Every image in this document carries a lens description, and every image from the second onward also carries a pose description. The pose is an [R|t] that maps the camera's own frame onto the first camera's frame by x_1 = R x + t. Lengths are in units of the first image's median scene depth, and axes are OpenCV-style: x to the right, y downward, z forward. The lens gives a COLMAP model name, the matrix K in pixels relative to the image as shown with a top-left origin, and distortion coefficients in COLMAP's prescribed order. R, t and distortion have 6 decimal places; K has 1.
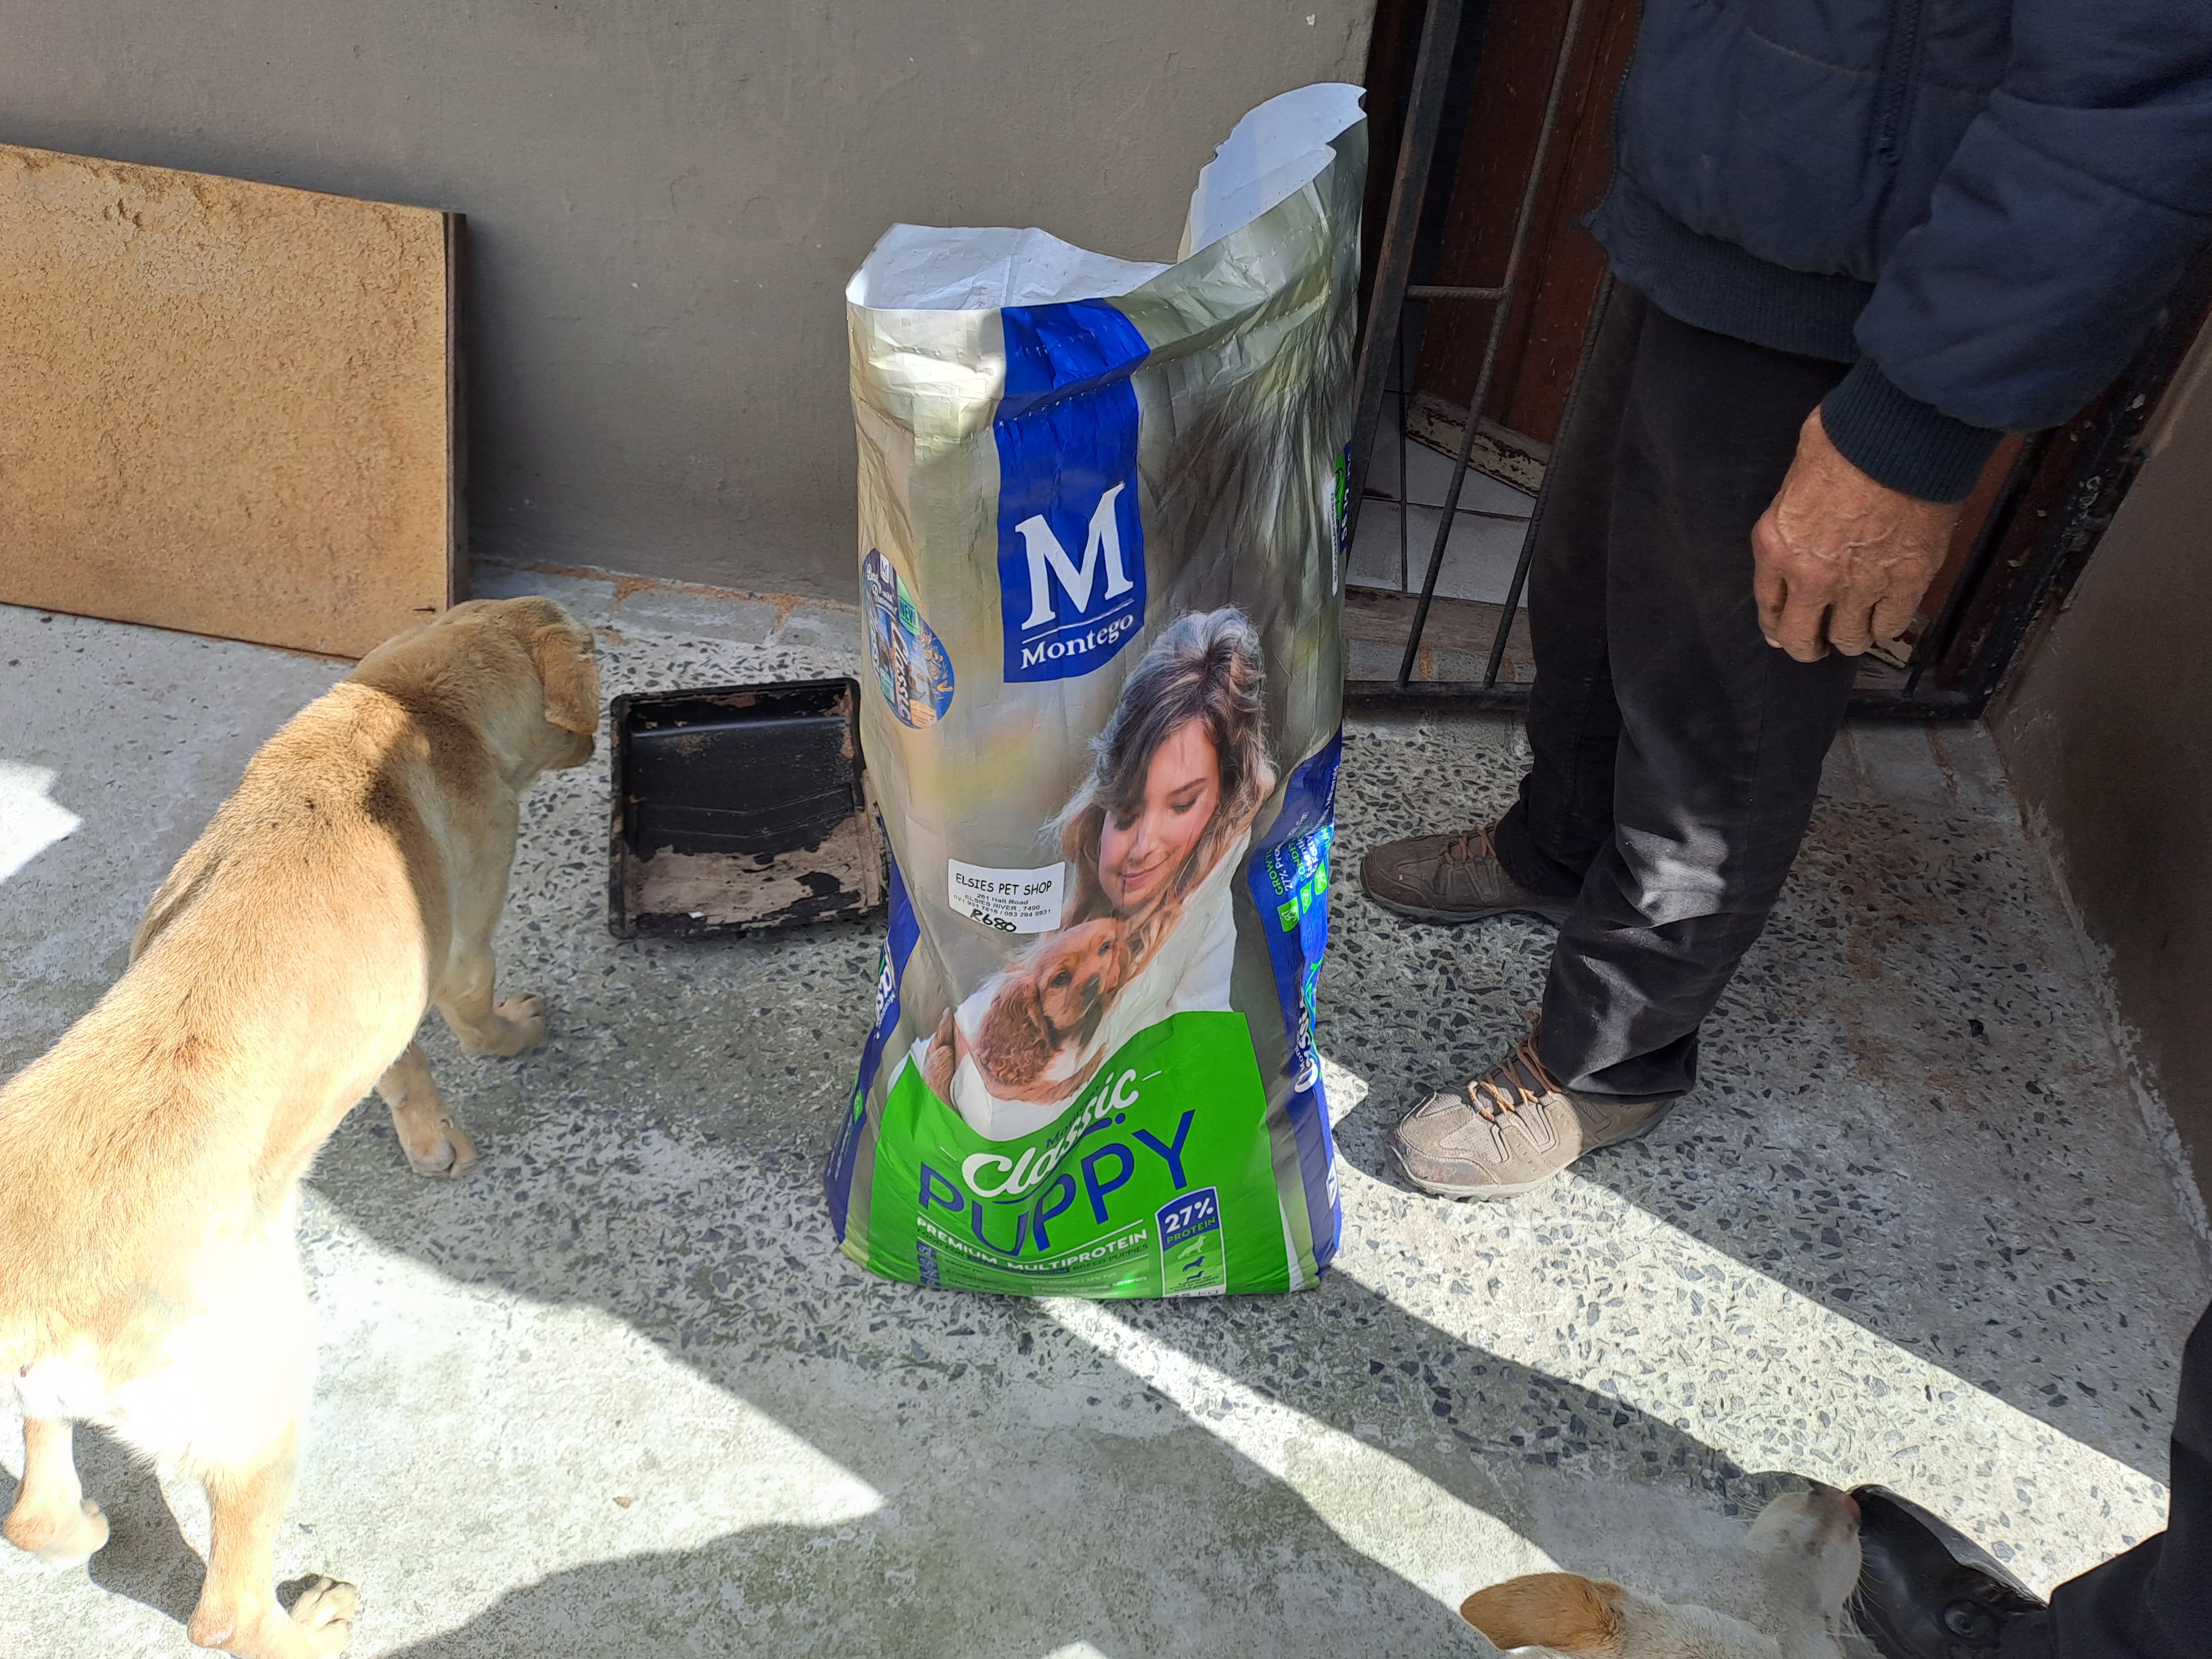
lens RADIAL K [[1624.9, 0, 1121.4], [0, 1624.9, 835.9], [0, 0, 1]] dist [0.064958, -0.064605]
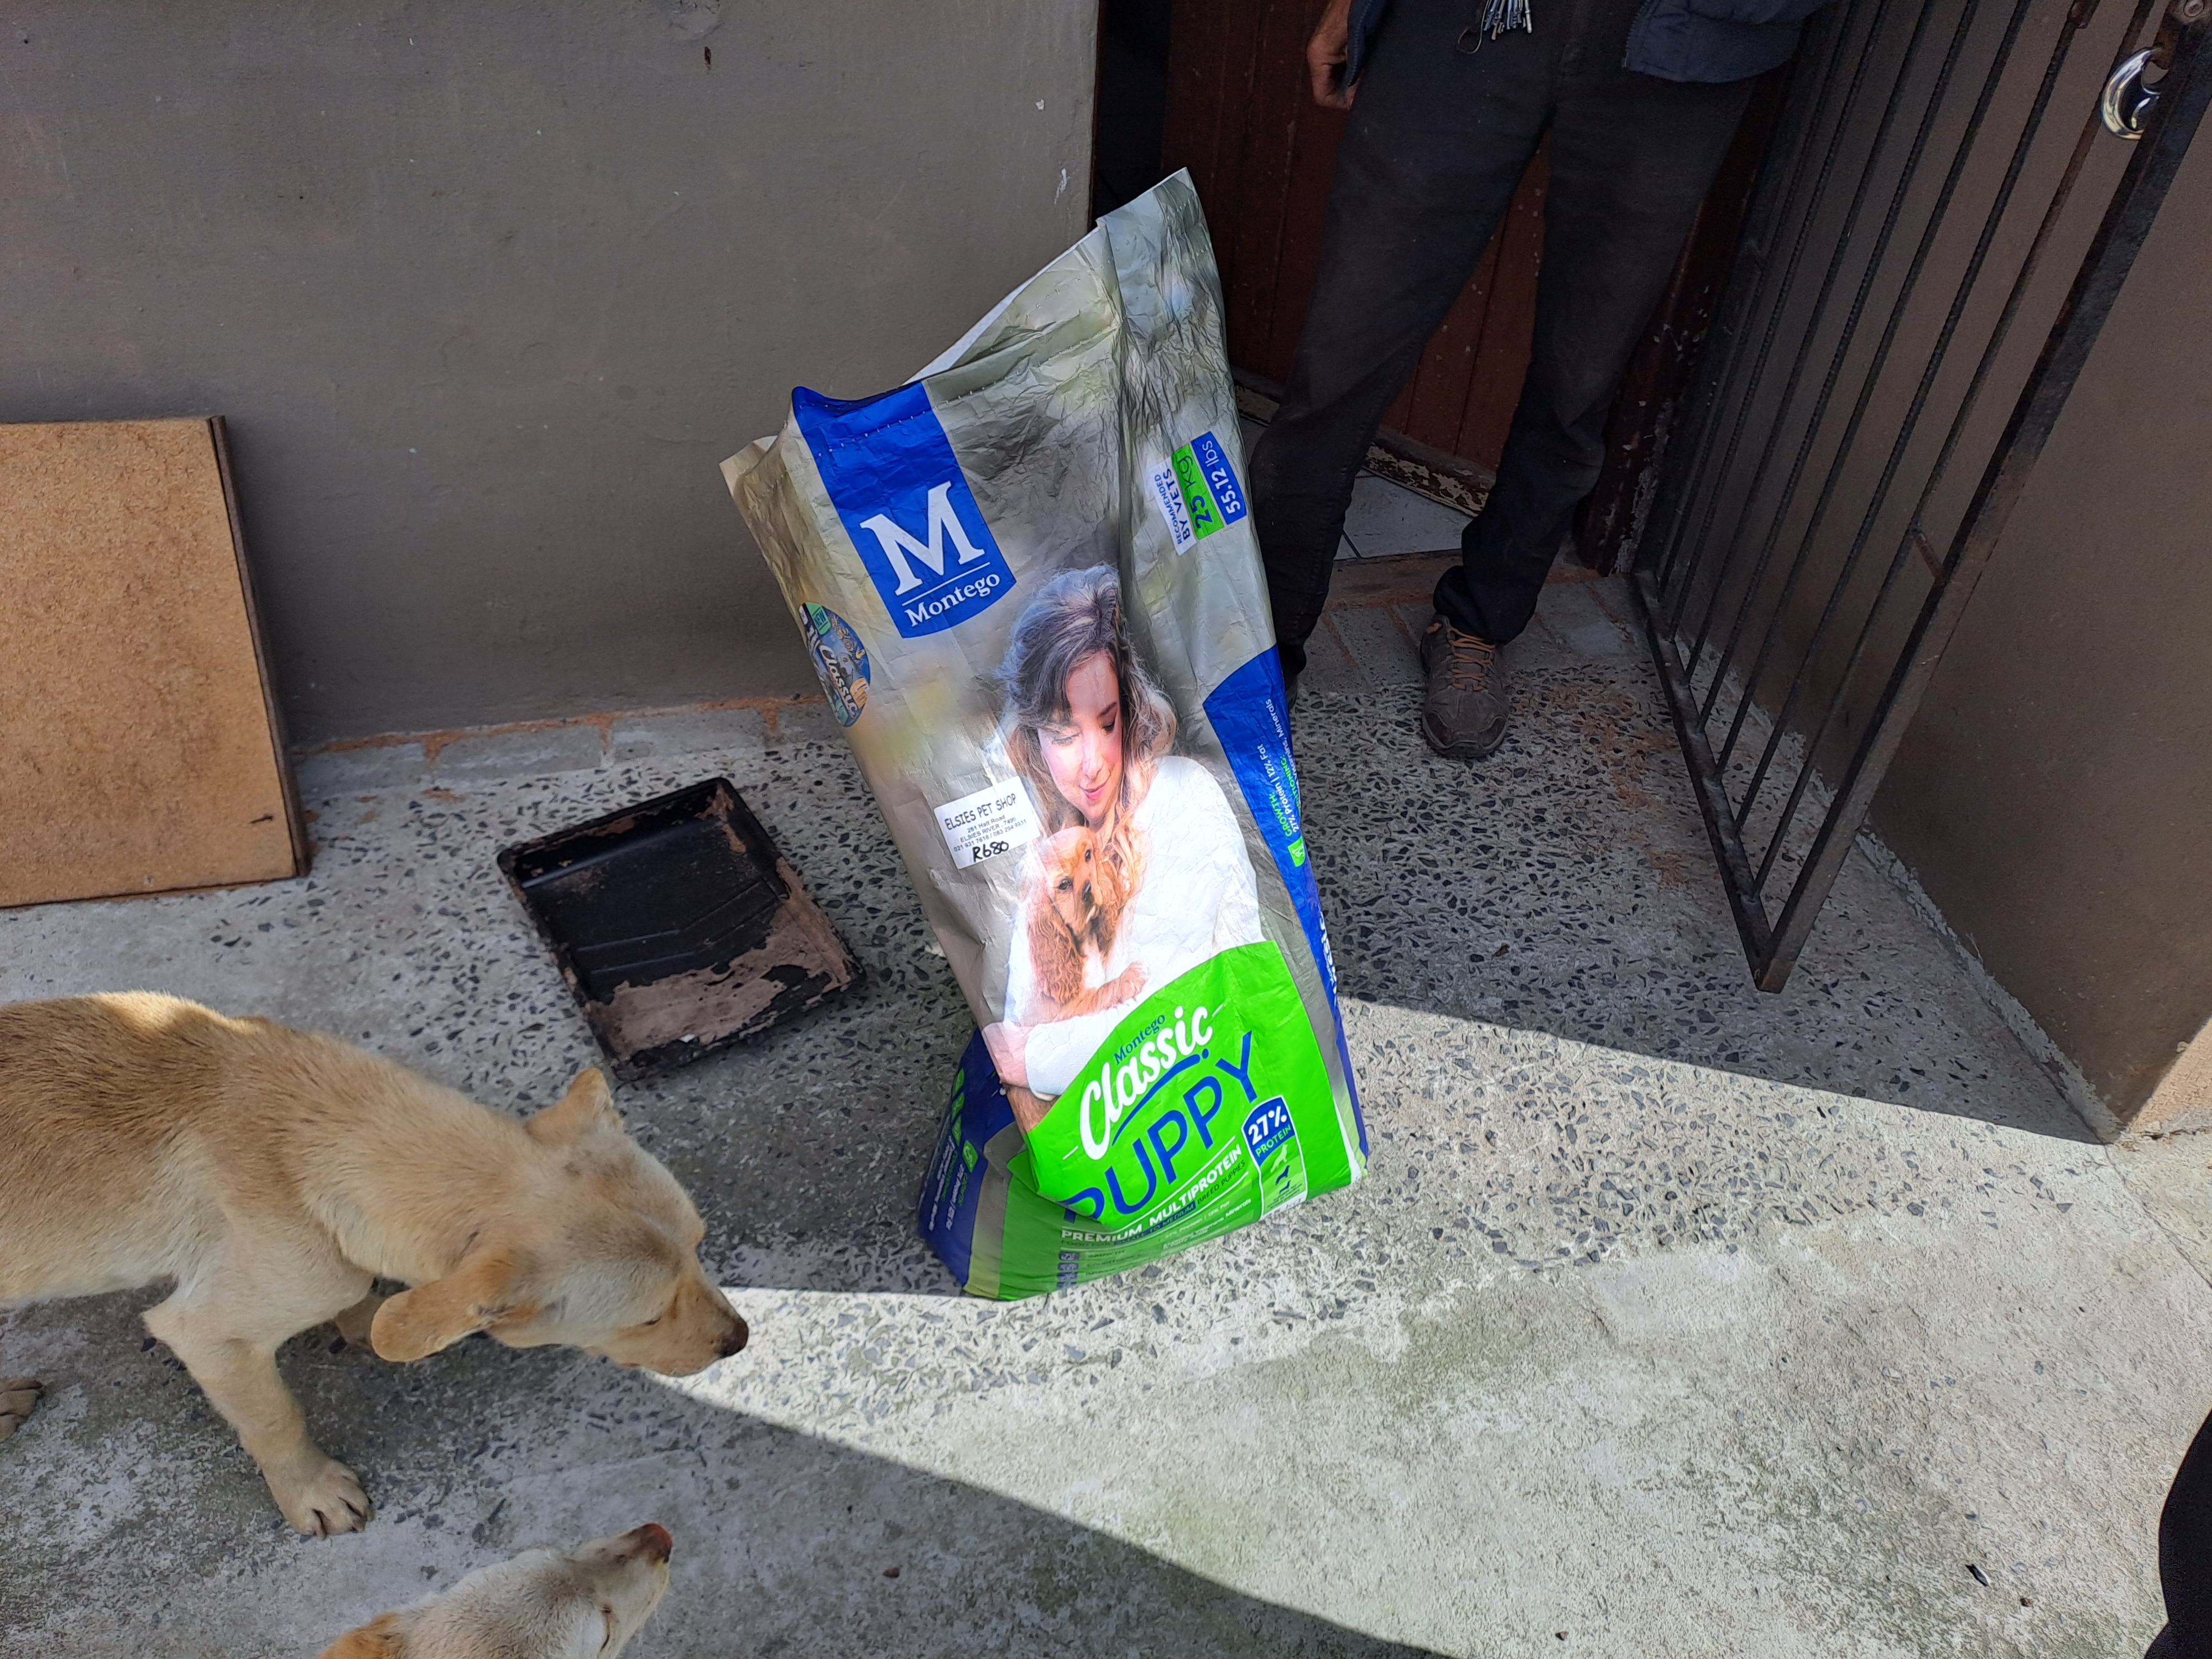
lens RADIAL K [[1624.9, 0, 1082.1], [0, 1624.9, 808.2], [0, 0, 1]] dist [0.064958, -0.064605]
pose [[0.931223, -0.256275, 0.259126, -0.266500], [0.255110, 0.966137, 0.038716, -0.070207], [-0.260273, 0.030052, 0.965067, -0.067627]]
